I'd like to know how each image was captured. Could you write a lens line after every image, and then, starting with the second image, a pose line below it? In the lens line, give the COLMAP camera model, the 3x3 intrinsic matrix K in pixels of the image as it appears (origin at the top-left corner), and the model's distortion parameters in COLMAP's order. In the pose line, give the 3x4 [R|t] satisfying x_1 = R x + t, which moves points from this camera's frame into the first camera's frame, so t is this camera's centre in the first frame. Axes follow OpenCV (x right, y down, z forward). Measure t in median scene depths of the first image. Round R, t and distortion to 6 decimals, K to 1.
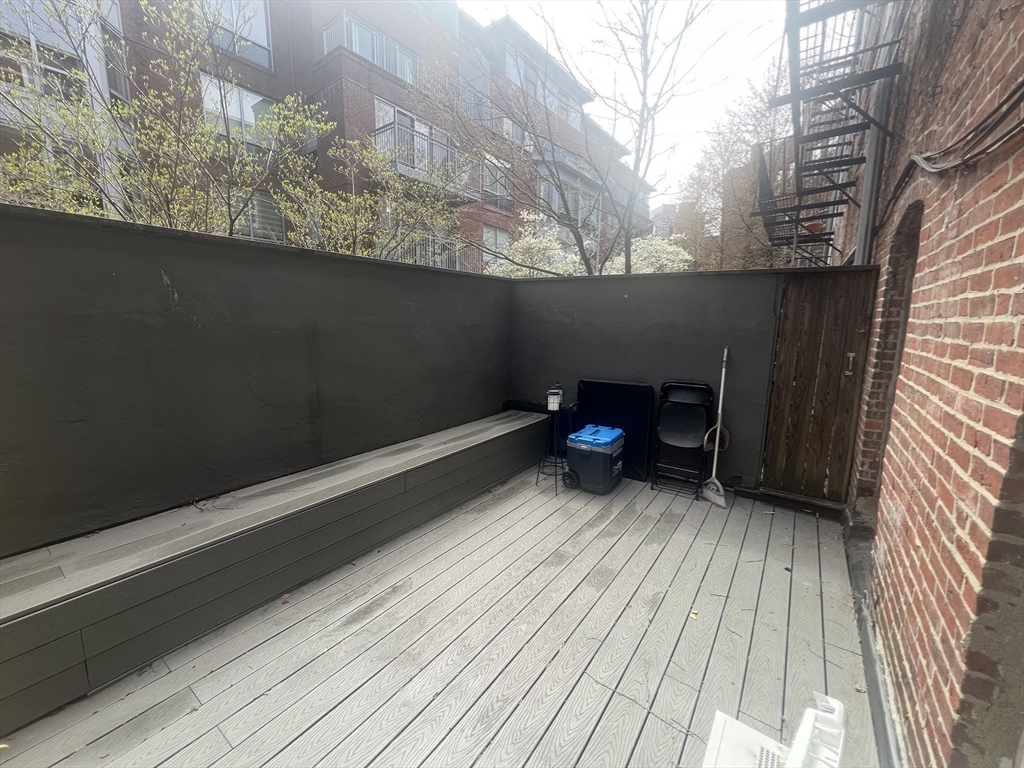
lens RADIAL K [[405.9, 0, 512.0], [0, 405.9, 384.0], [0, 0, 1]] dist [0.000316, -0.000082]
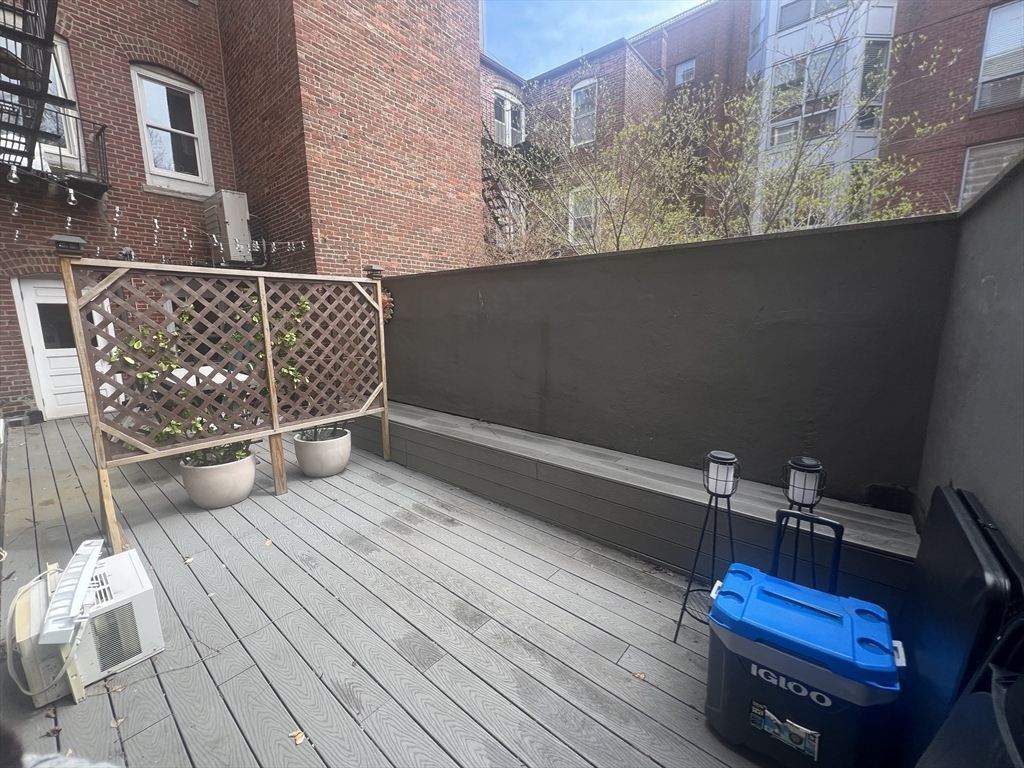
lens RADIAL K [[405.9, 0, 512.0], [0, 405.9, 384.0], [0, 0, 1]] dist [0.000316, -0.000082]
pose [[-0.064072, 0.148694, -0.986805, 0.765751], [-0.159245, 0.974643, 0.157201, -0.133355], [0.985158, 0.167216, -0.038769, 0.971162]]
